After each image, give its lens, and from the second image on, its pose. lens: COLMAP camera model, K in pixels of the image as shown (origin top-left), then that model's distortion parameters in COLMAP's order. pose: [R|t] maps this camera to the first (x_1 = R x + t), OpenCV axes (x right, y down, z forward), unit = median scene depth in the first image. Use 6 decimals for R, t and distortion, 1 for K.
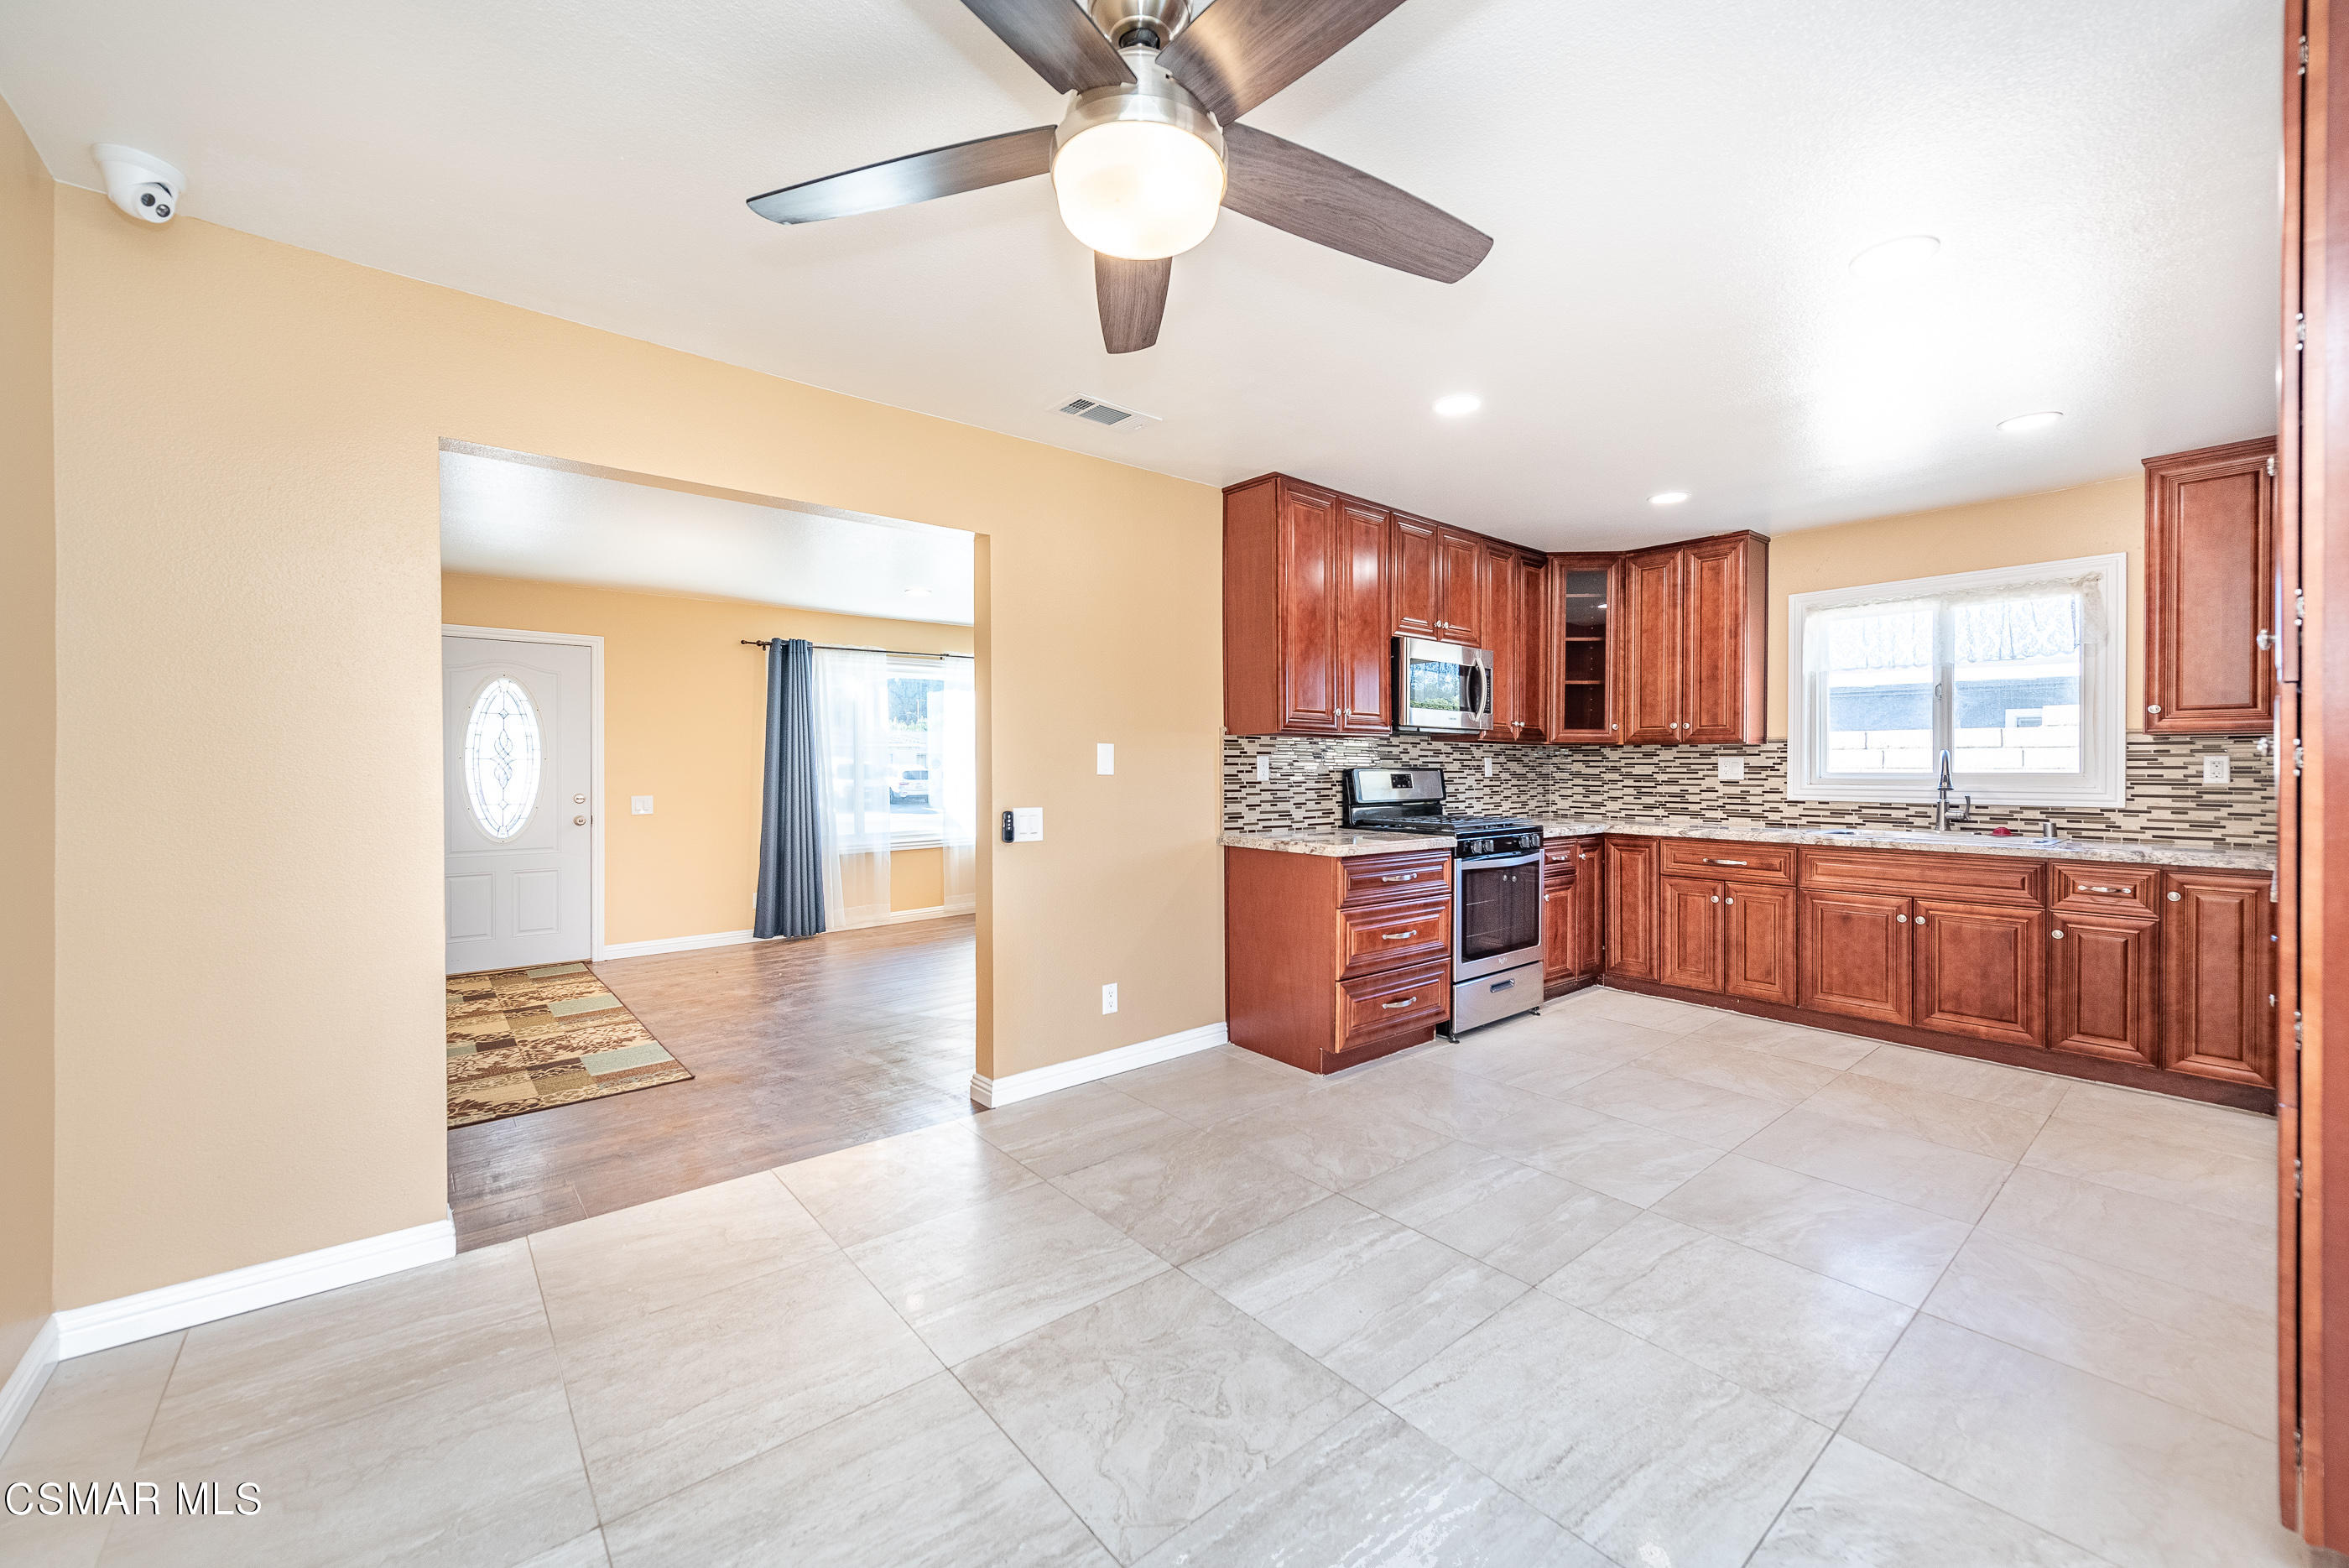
lens RADIAL K [[920.5, 0, 1176.8], [0, 920.5, 771.5], [0, 0, 1]] dist [0.013228, -0.003758]
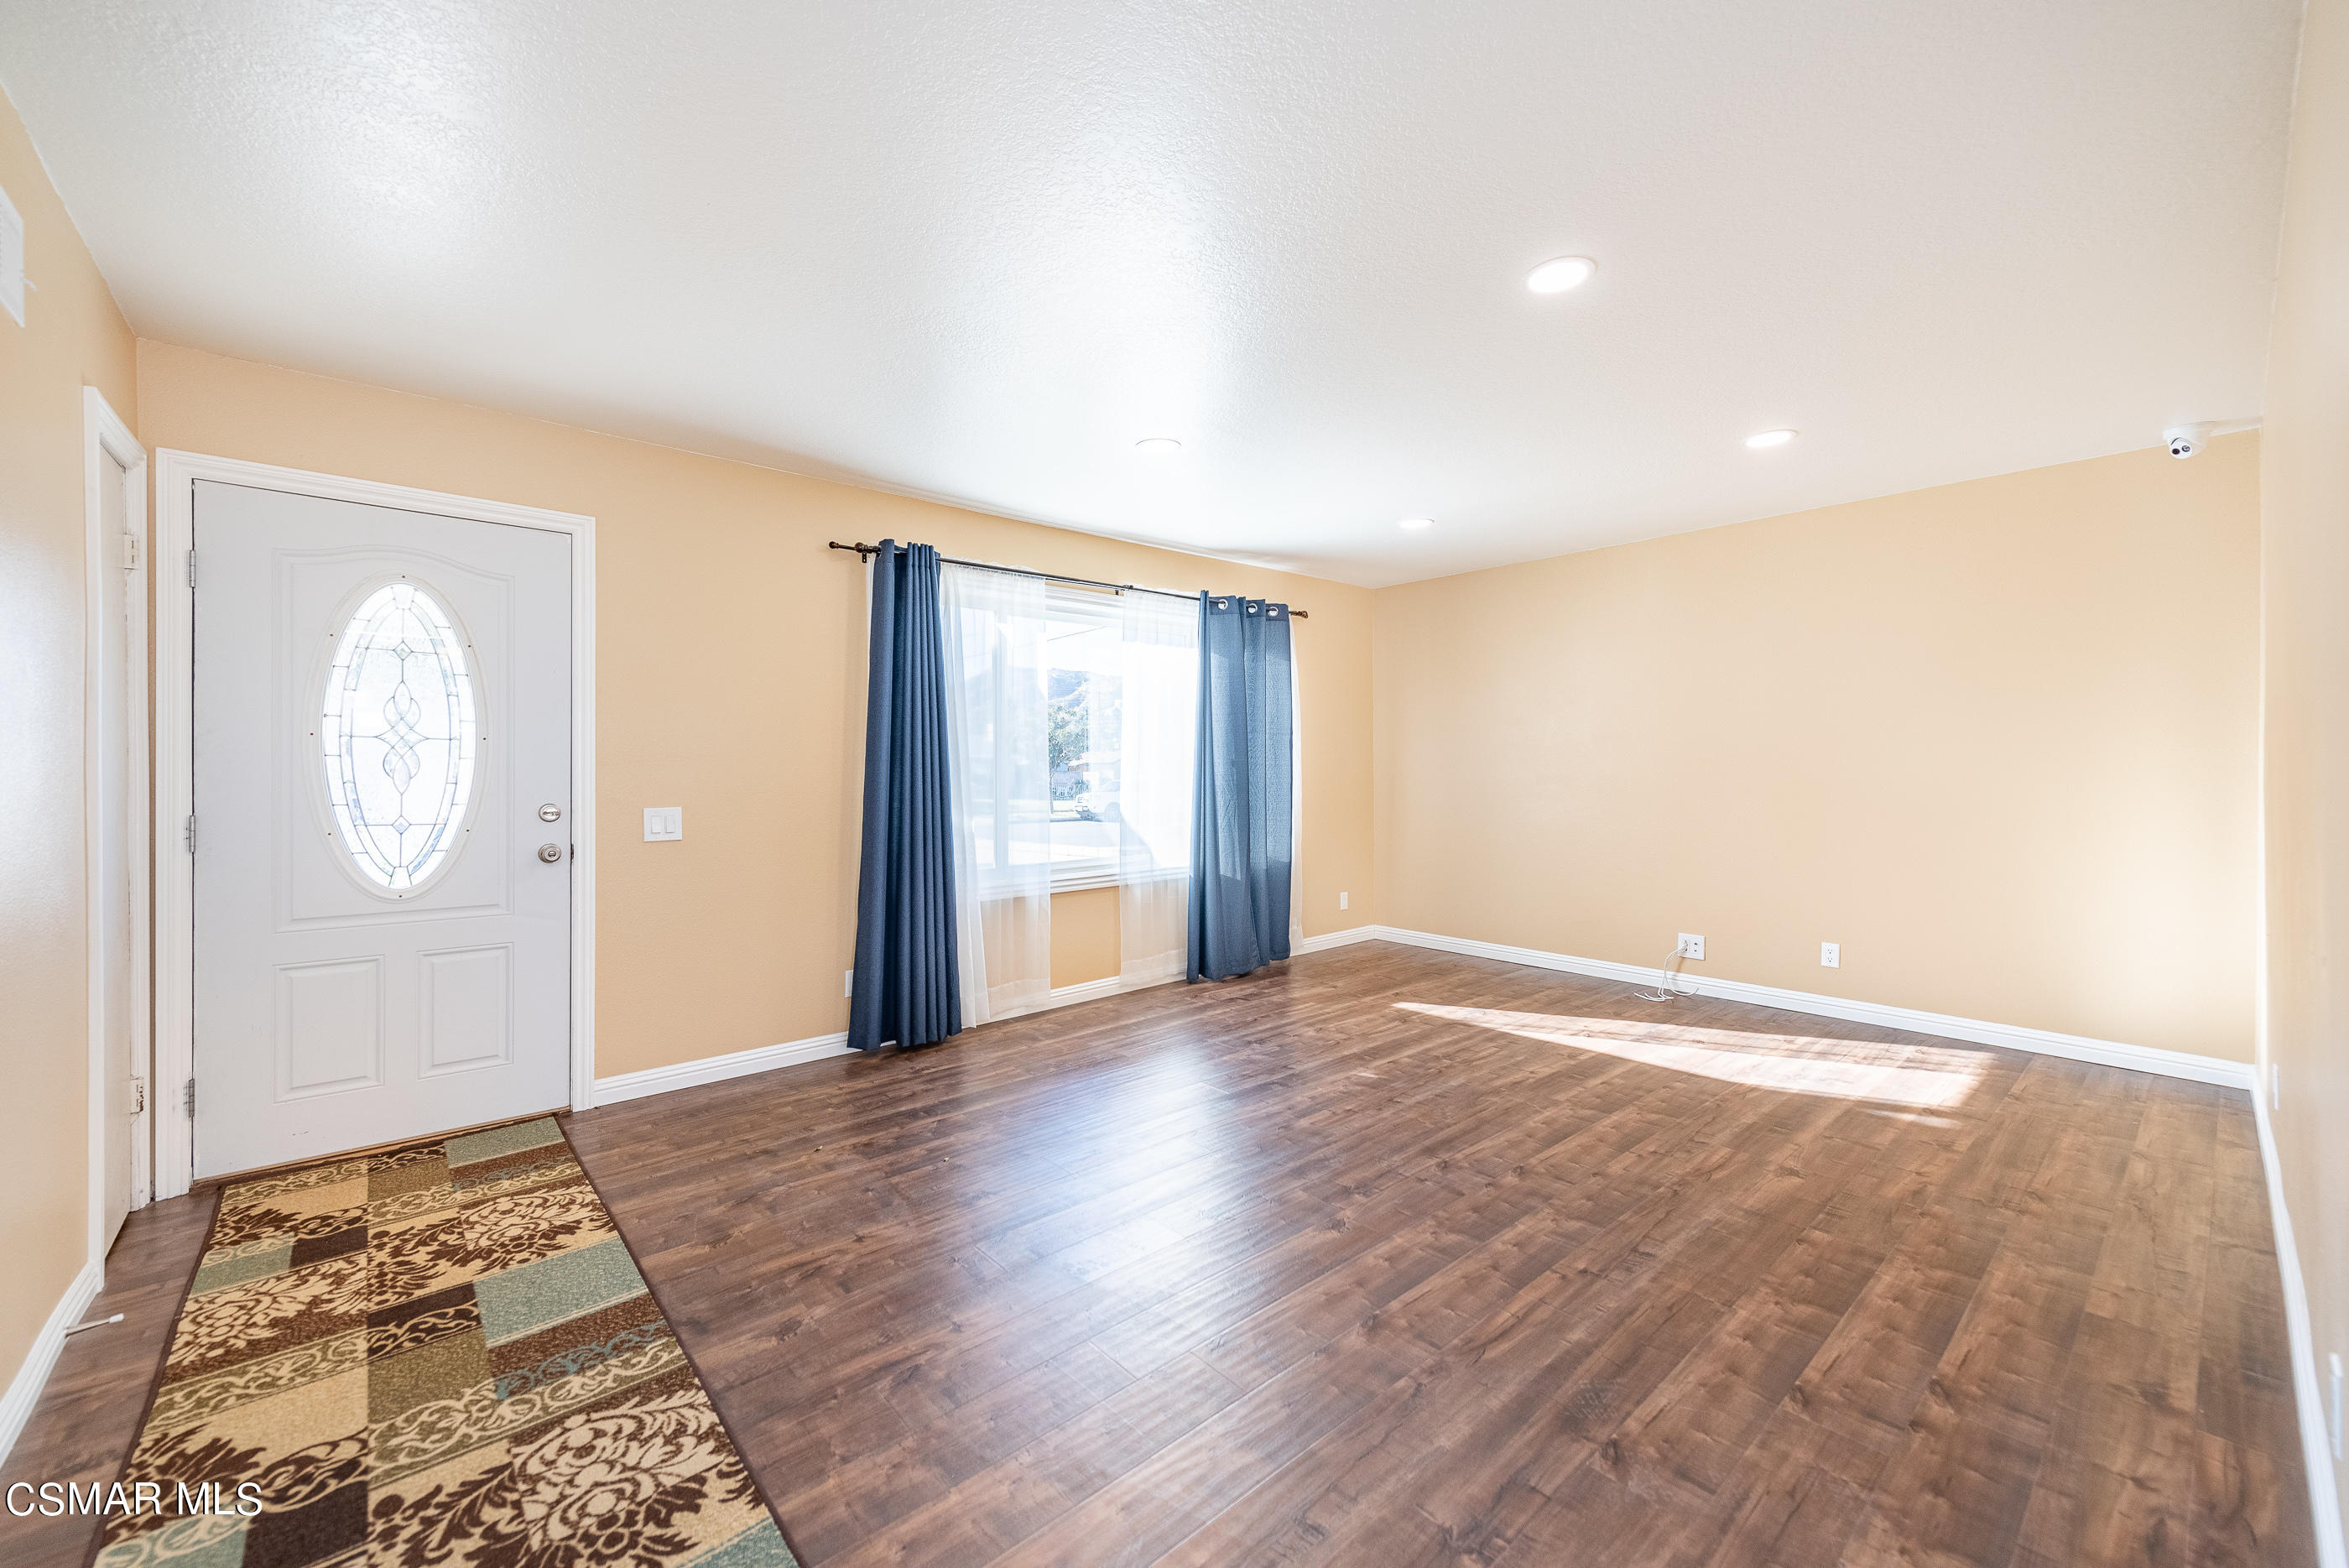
lens RADIAL K [[920.5, 0, 1173.9], [0, 920.5, 778.0], [0, 0, 1]] dist [0.013228, -0.003758]
pose [[0.999764, 0.003795, 0.021374, -0.417224], [-0.003829, 0.999991, 0.001530, 0.009605], [-0.021368, -0.001612, 0.999770, 0.643576]]
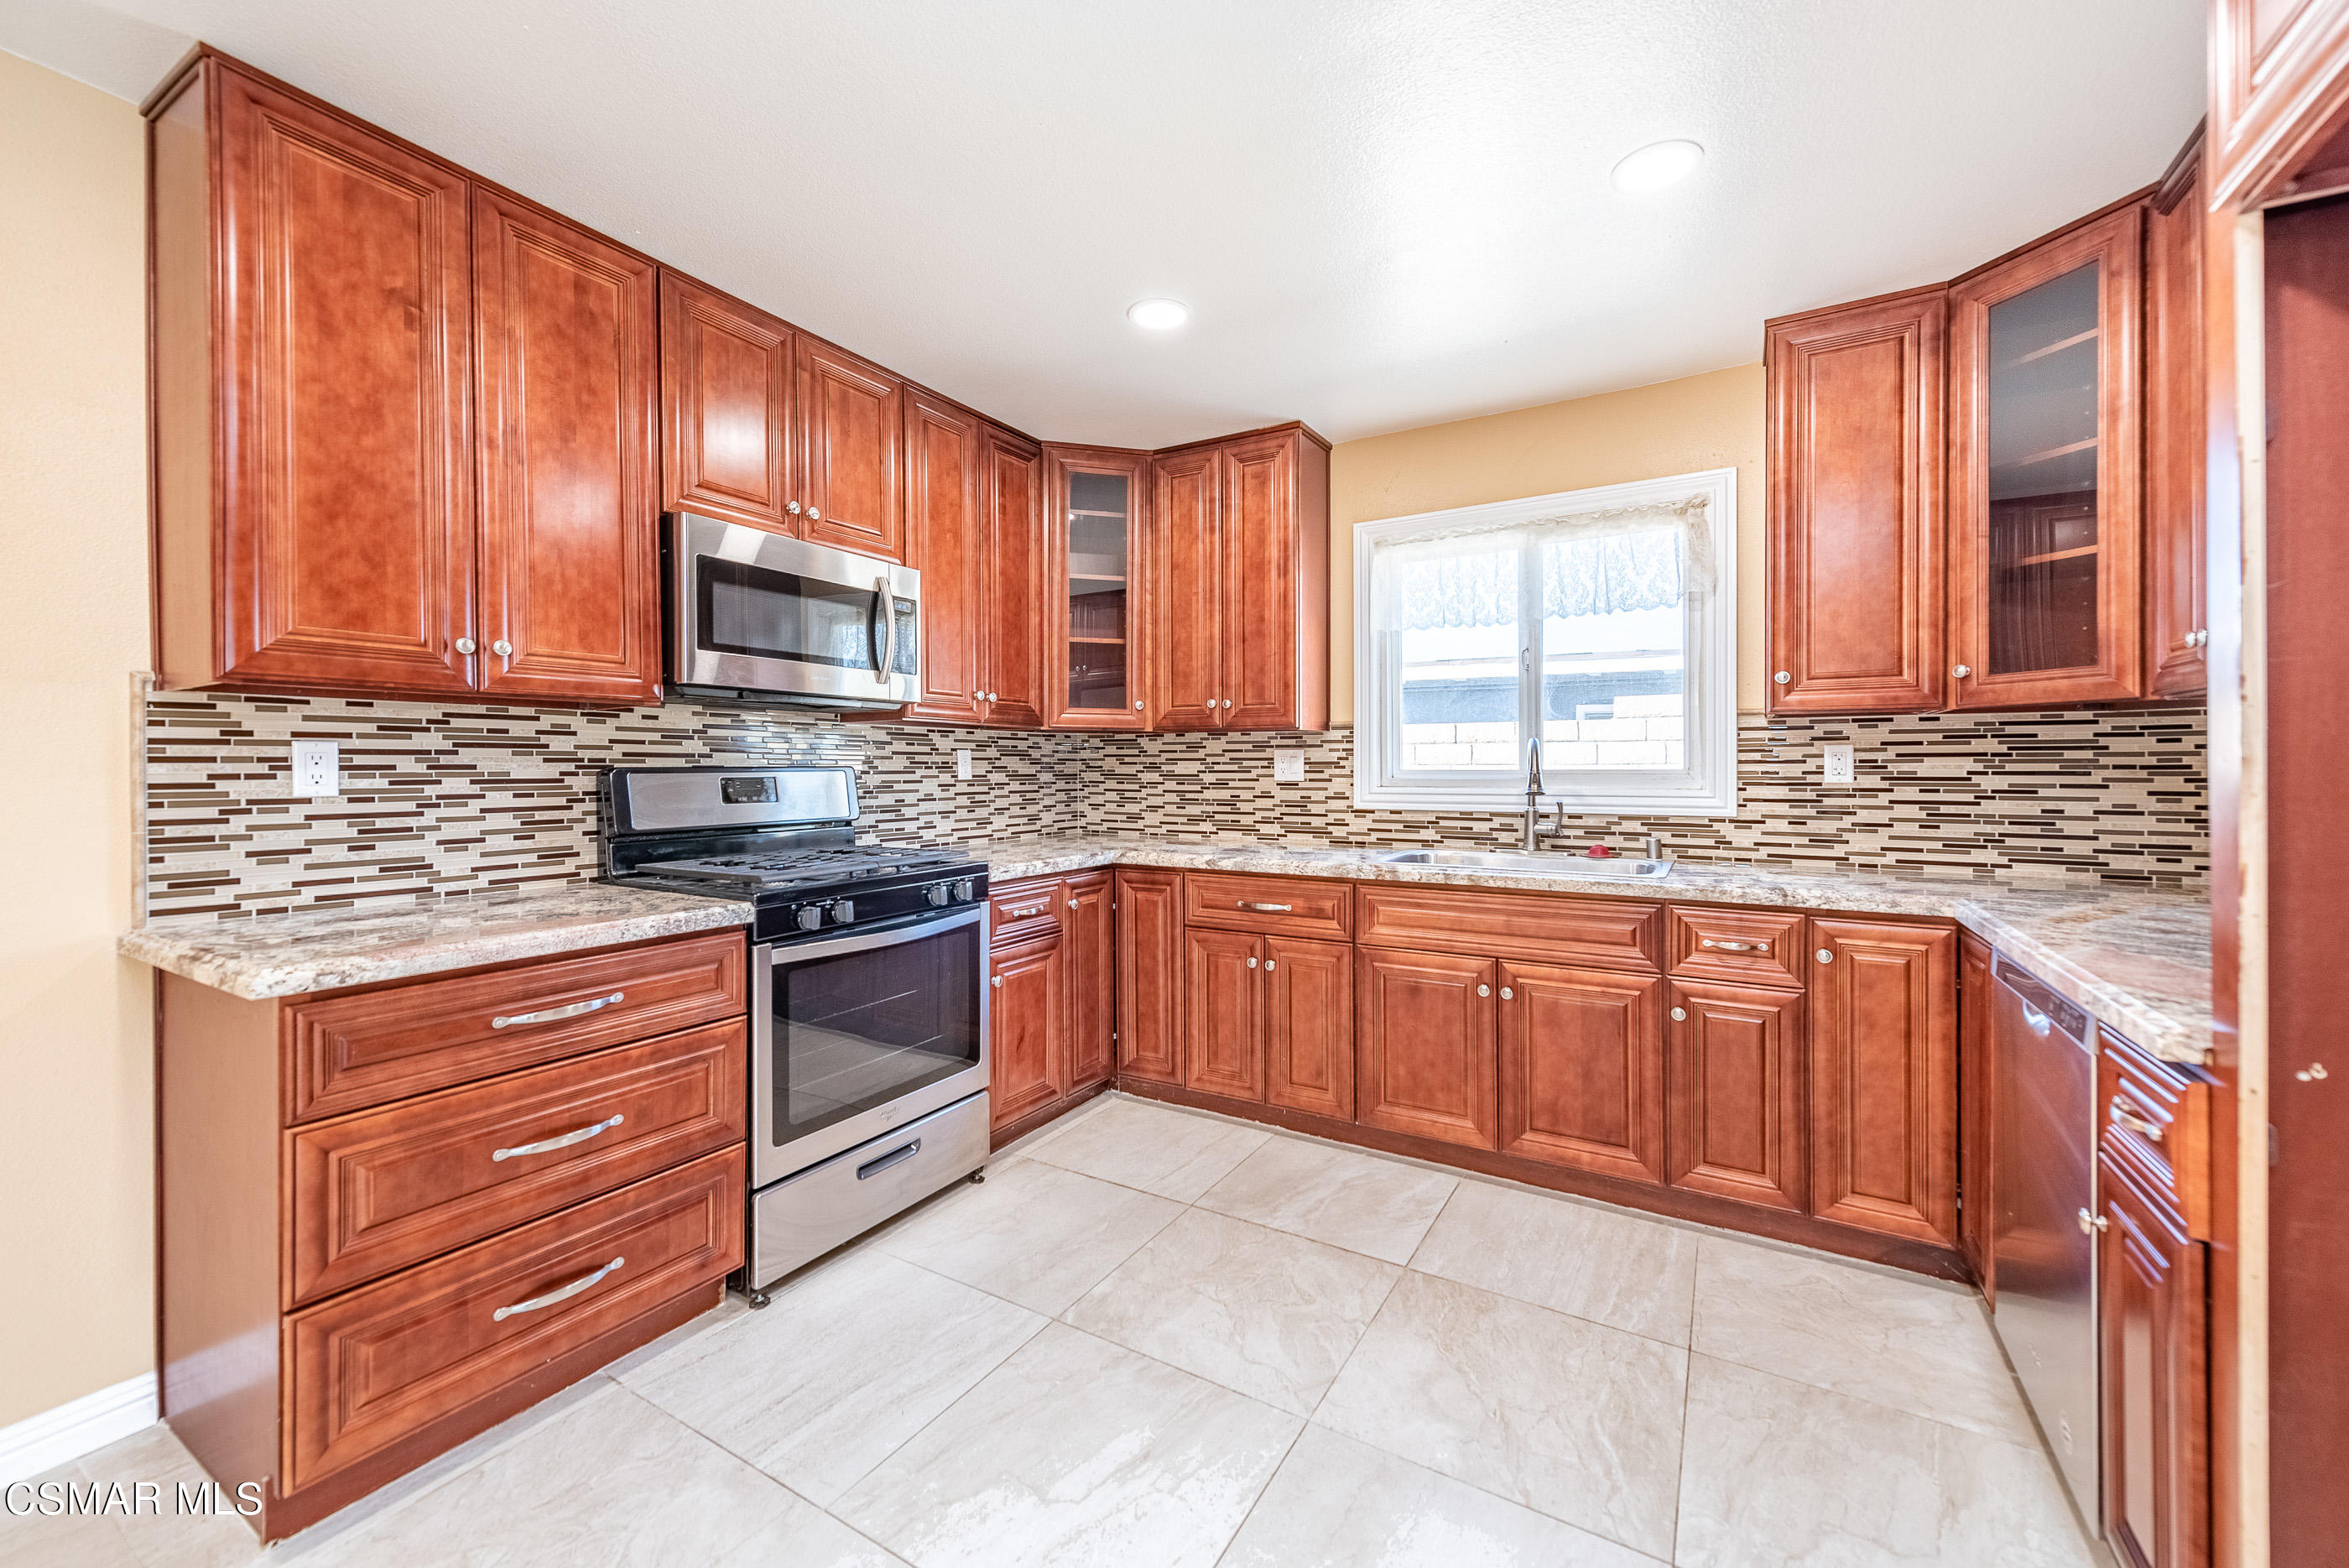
lens RADIAL K [[920.5, 0, 1176.3], [0, 920.5, 770.8], [0, 0, 1]] dist [0.013228, -0.003758]
pose [[0.945030, -0.006160, 0.326927, 0.349288], [0.005982, 0.999981, 0.001549, -0.000751], [-0.326930, 0.000492, 0.945048, 0.435489]]
